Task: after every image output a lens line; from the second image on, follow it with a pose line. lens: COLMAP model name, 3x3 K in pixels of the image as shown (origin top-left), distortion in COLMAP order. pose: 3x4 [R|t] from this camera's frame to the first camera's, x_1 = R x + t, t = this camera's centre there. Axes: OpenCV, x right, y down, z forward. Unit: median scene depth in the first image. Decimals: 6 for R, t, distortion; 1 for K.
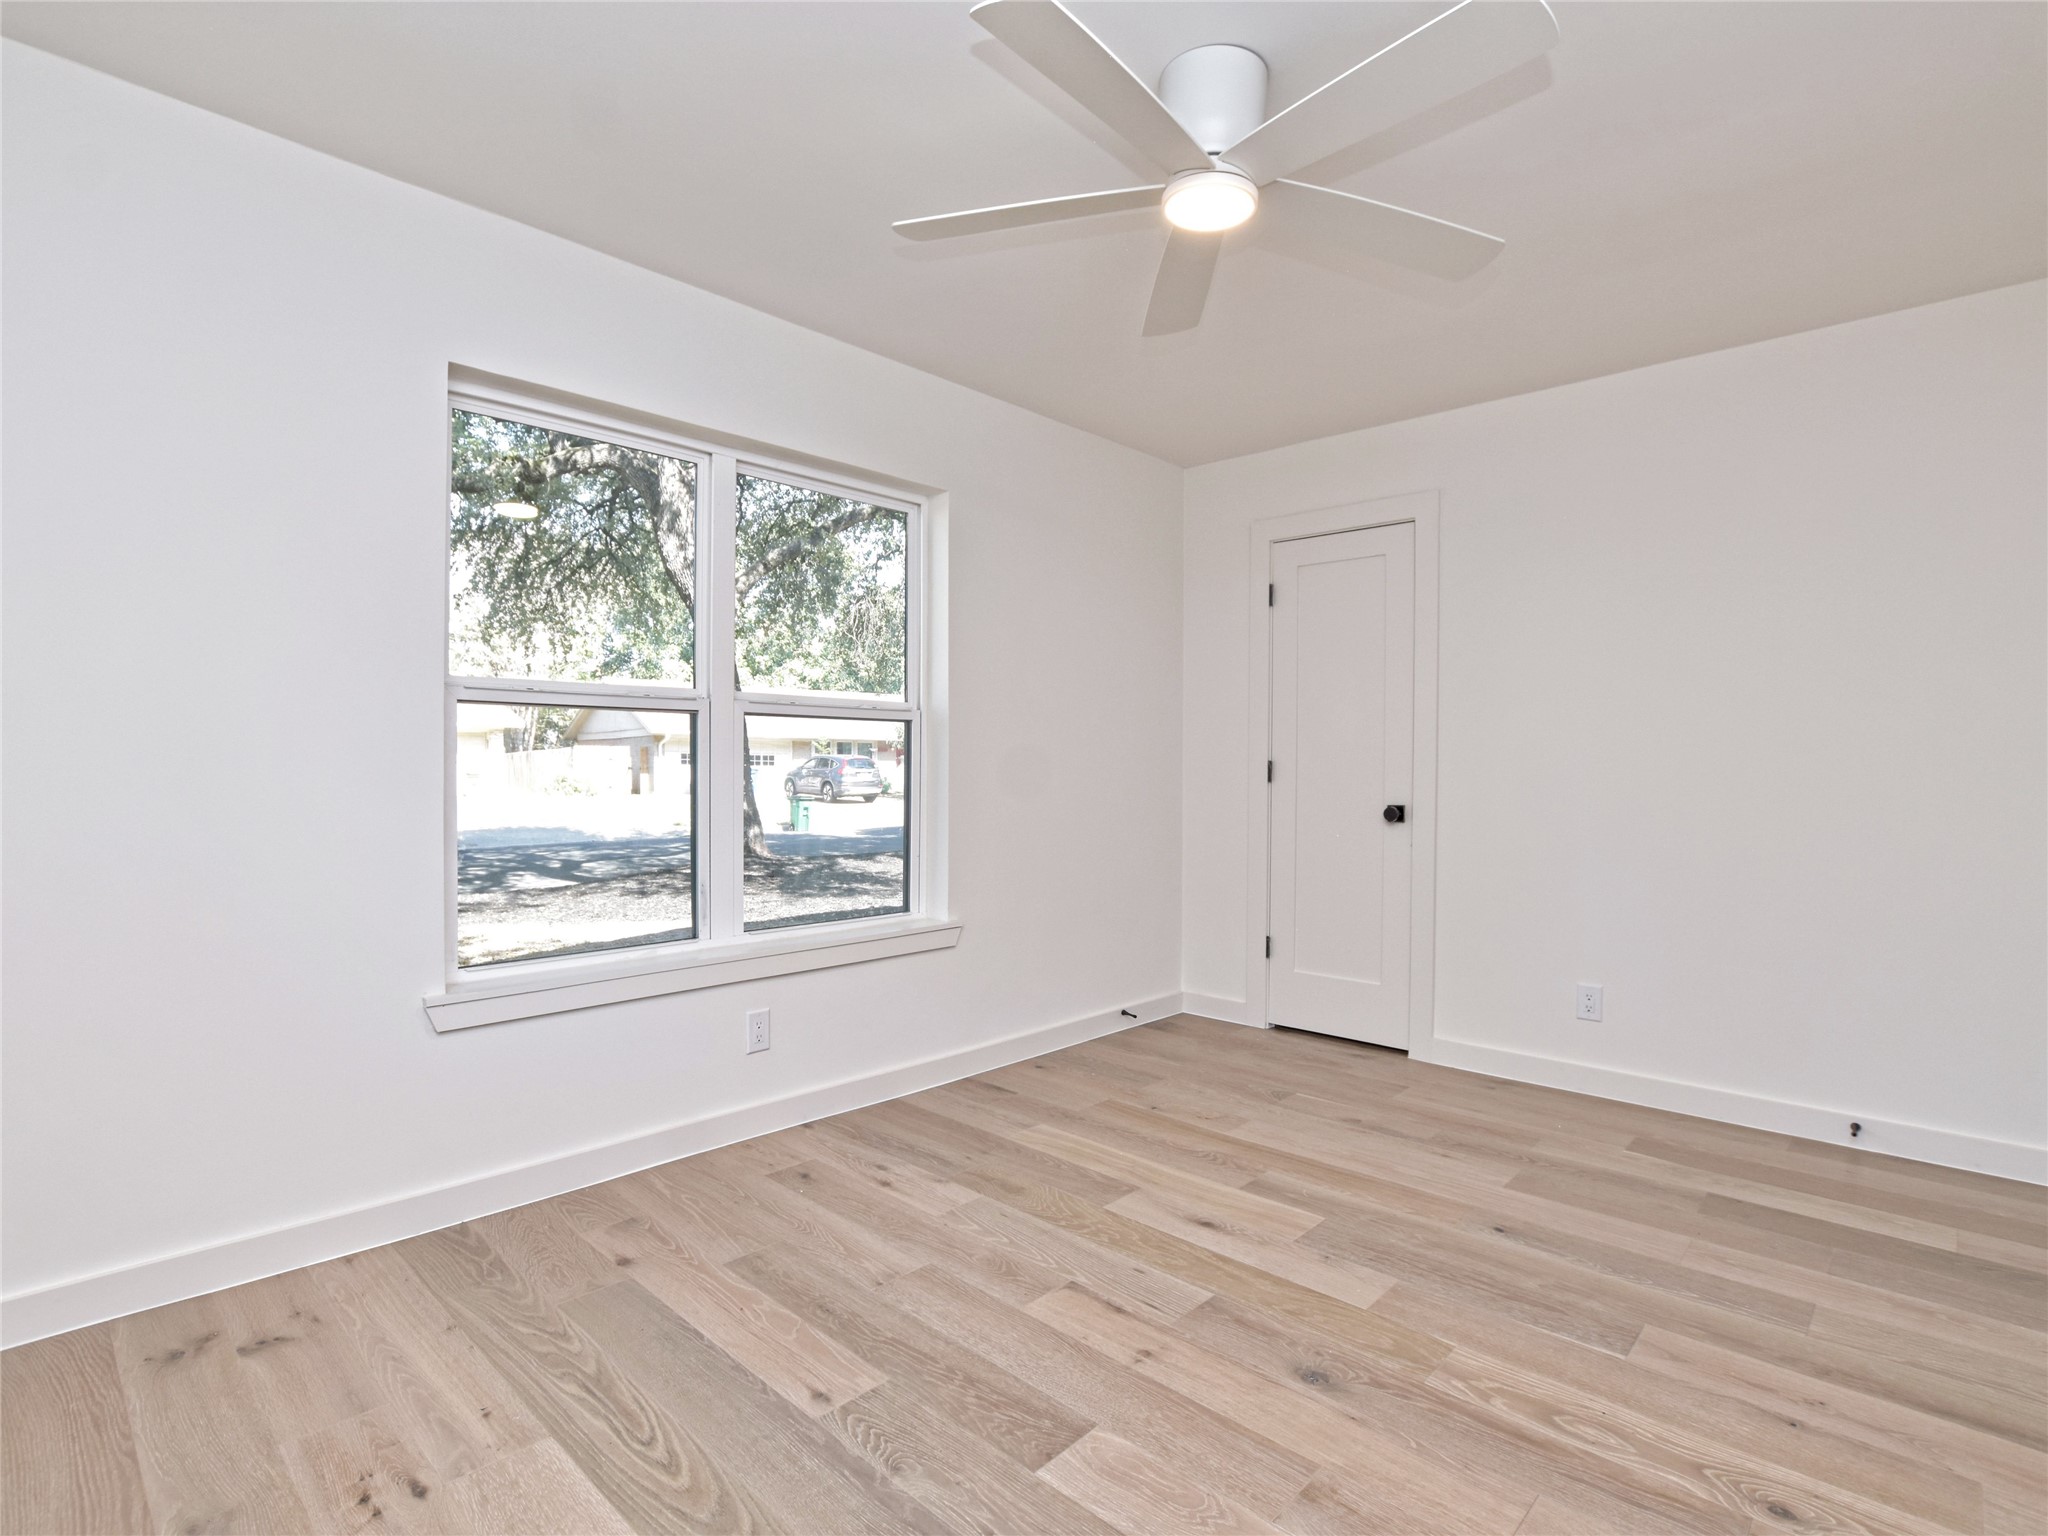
lens RADIAL K [[1013.0, 0, 1019.1], [0, 1013.0, 766.1], [0, 0, 1]] dist [-0.032273, 0.001781]
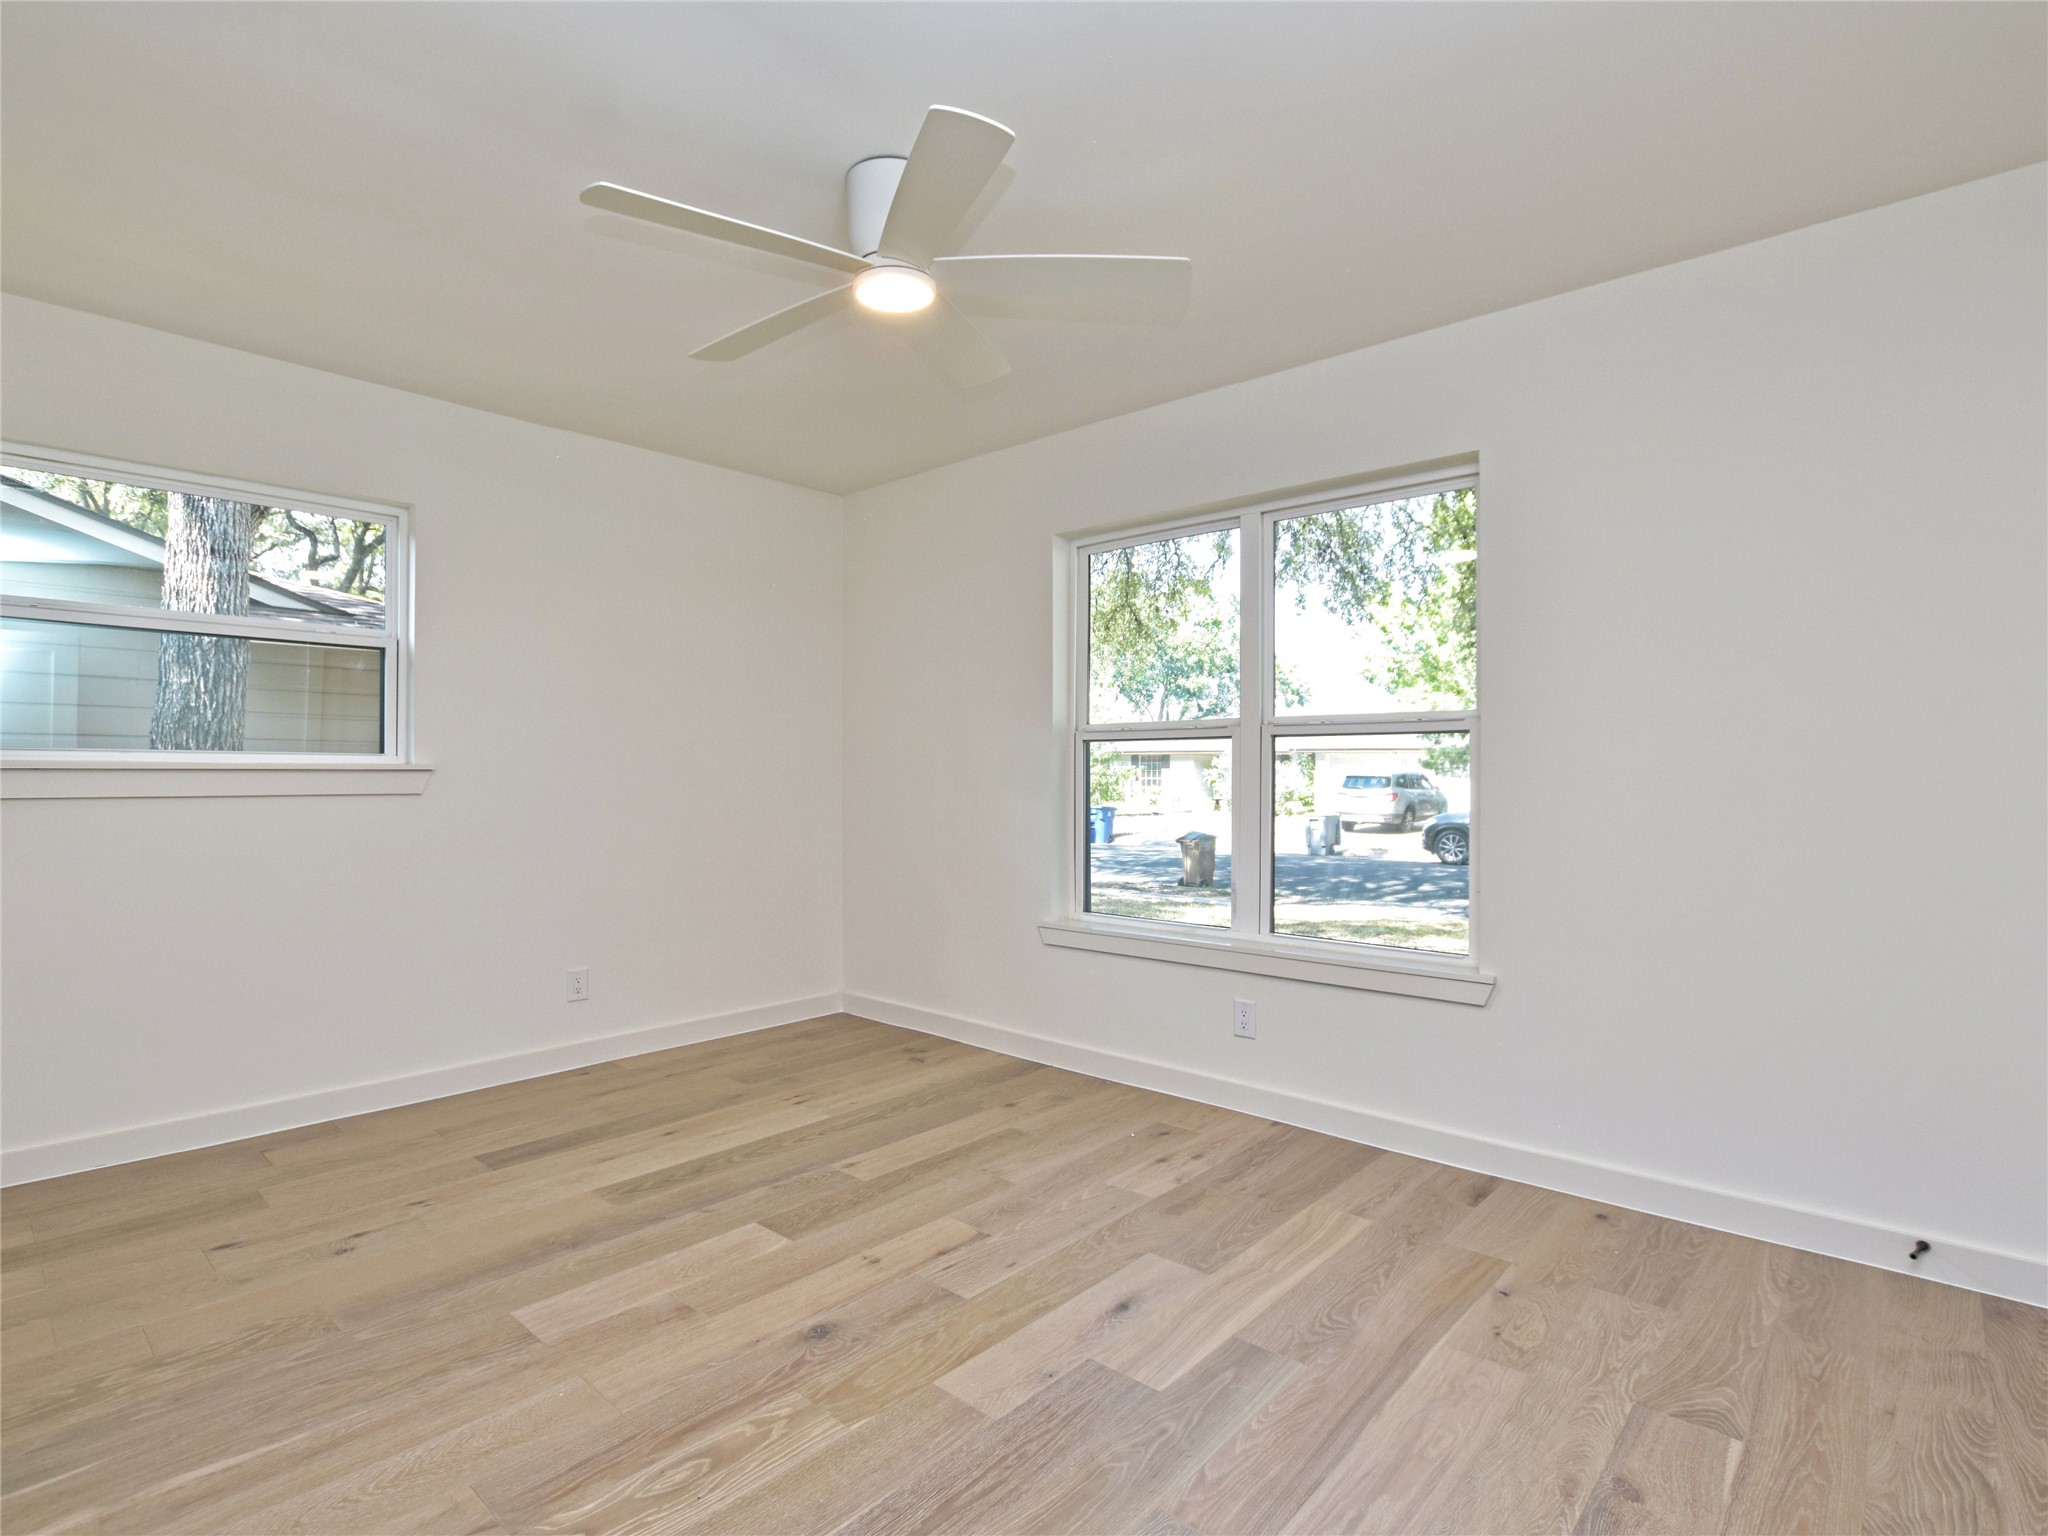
lens RADIAL K [[1013.0, 0, 1018.9], [0, 1013.0, 779.2], [0, 0, 1]] dist [-0.032273, 0.001781]
pose [[0.028339, -0.004396, -0.999589, 1.131708], [-0.003719, 0.999983, -0.004503, 0.004491], [0.999591, 0.003845, 0.028322, 0.950572]]
